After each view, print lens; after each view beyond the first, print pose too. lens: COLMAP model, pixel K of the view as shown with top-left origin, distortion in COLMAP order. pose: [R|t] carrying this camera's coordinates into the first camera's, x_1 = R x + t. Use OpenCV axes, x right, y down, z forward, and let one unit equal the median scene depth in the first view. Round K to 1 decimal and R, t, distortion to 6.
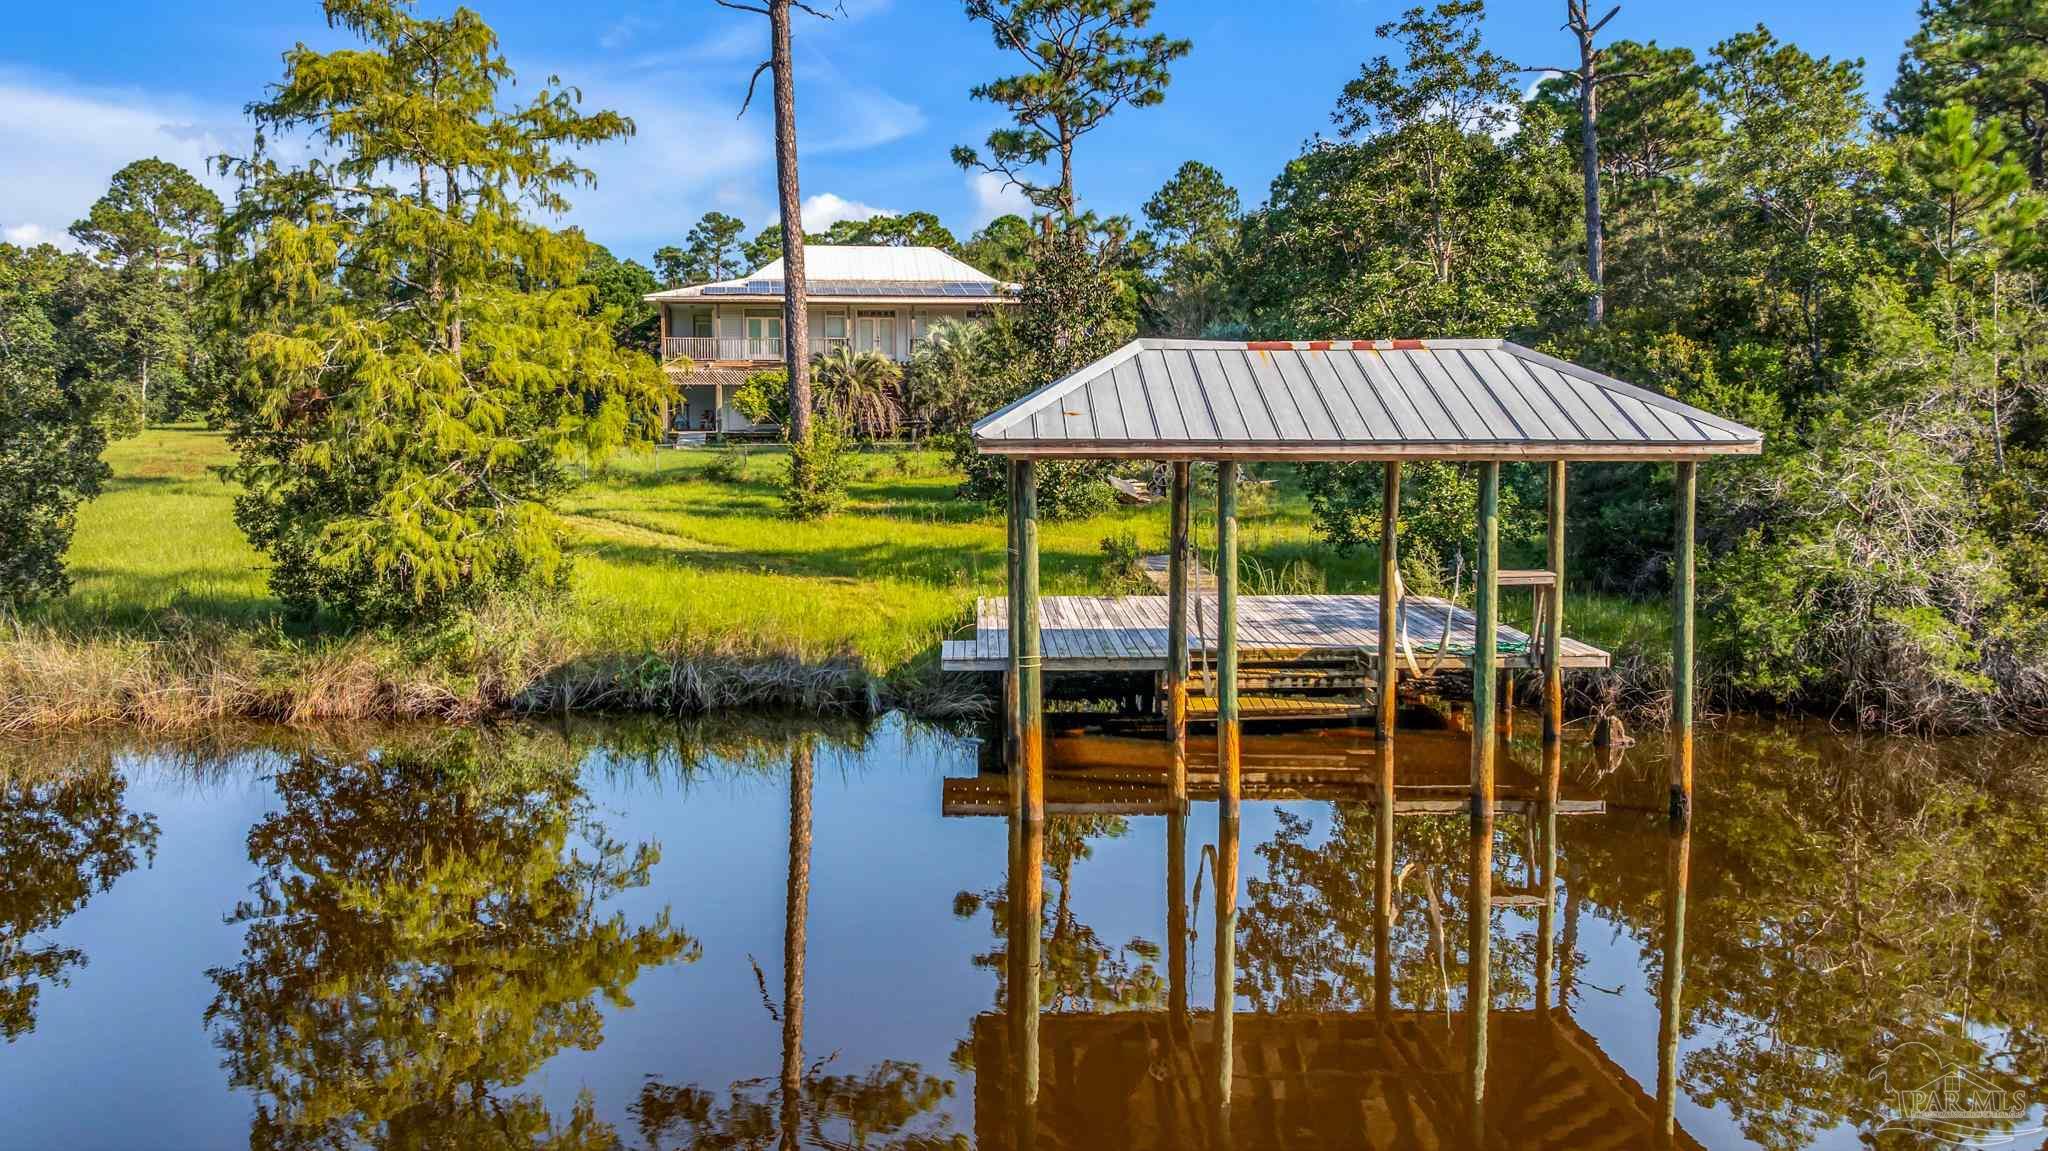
lens RADIAL K [[1456.0, 0, 1024.0], [0, 1456.0, 575.5], [0, 0, 1]] dist [-0.003689, 0.000773]
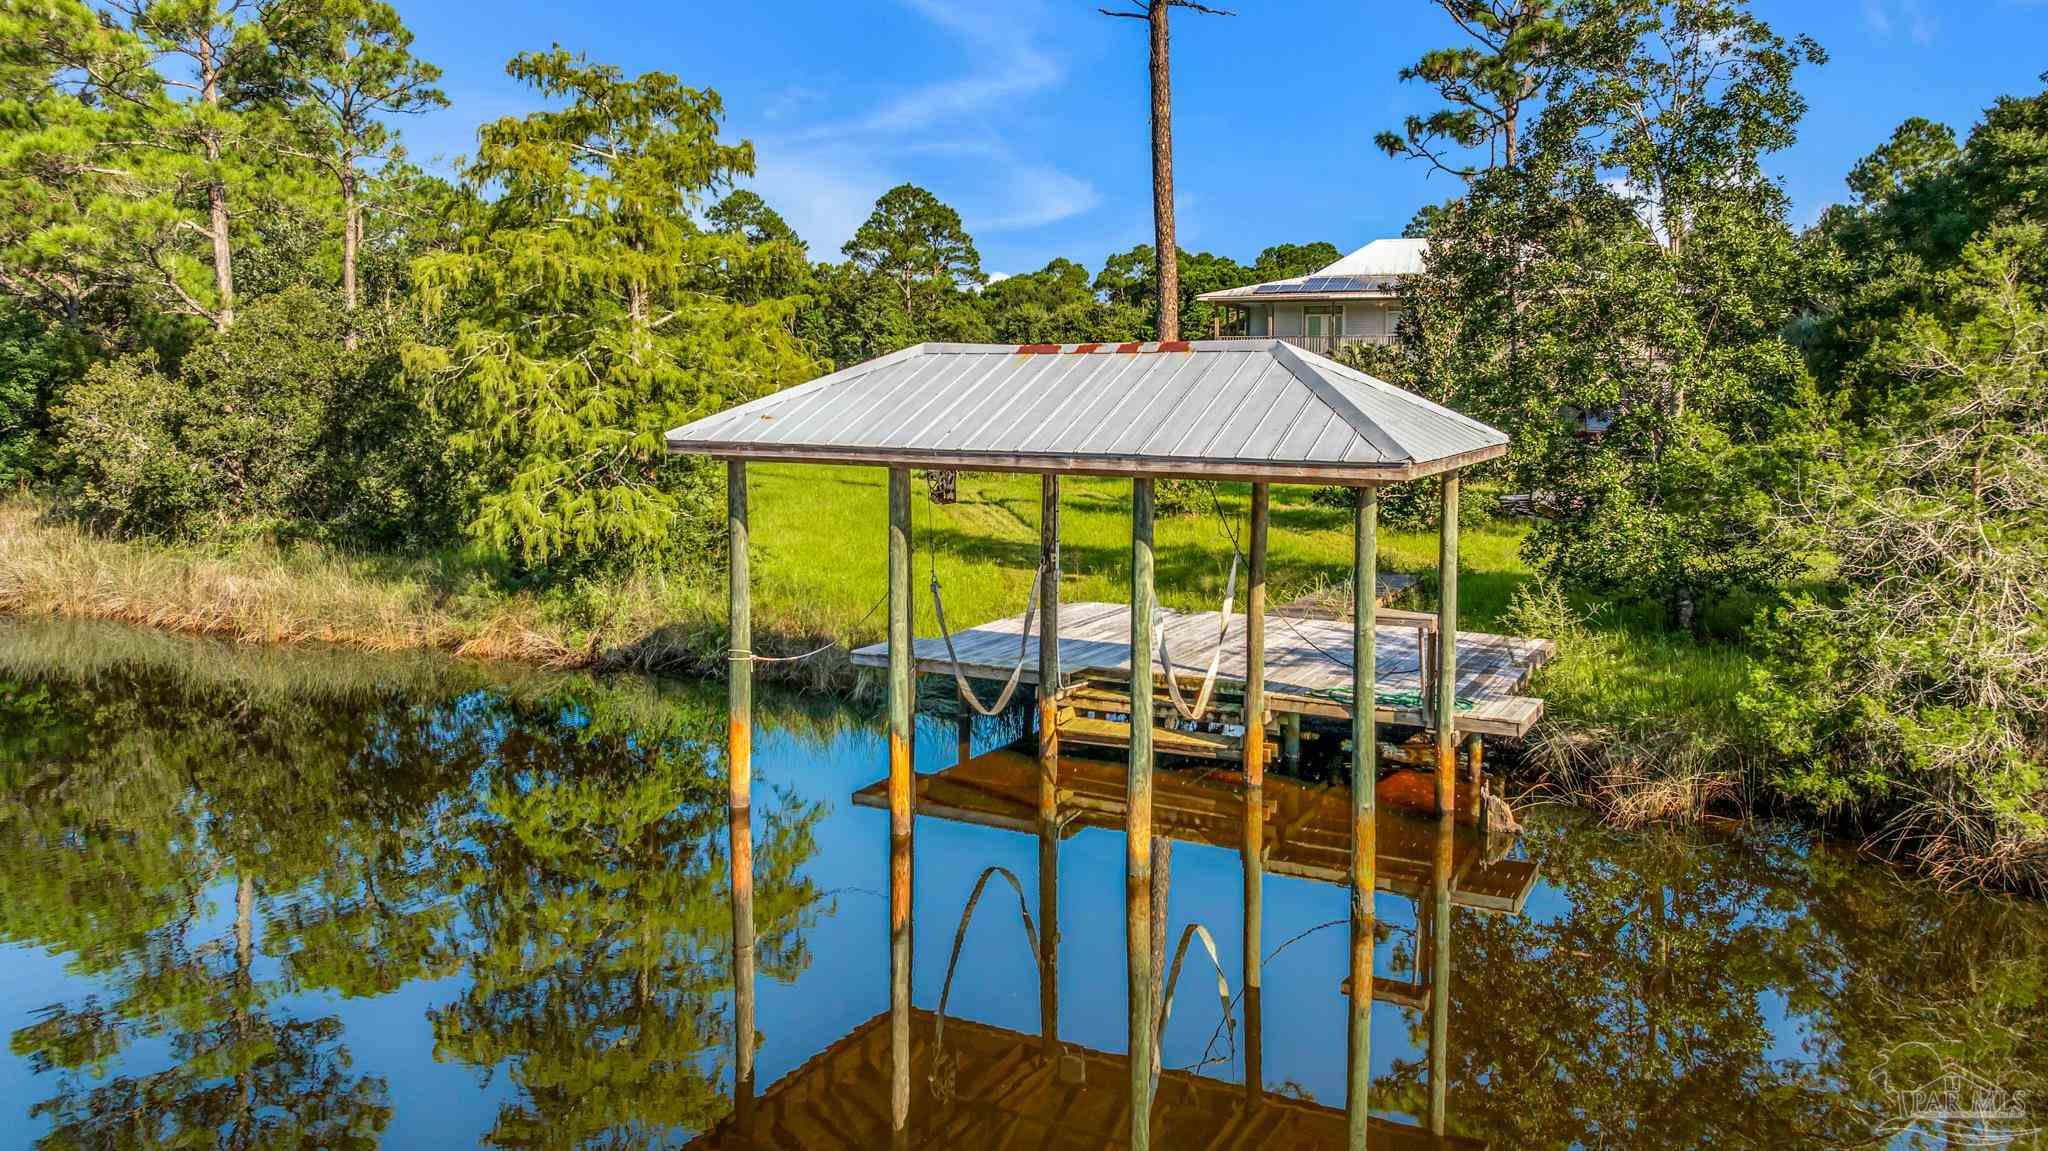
lens RADIAL K [[1457.8, 0, 1024.0], [0, 1457.8, 575.5], [0, 0, 1]] dist [0.002905, -0.001235]
pose [[0.880789, 0.067152, -0.468724, 0.465142], [-0.066110, 0.997637, 0.018697, -0.021737], [0.468872, 0.014519, 0.883147, 0.124710]]
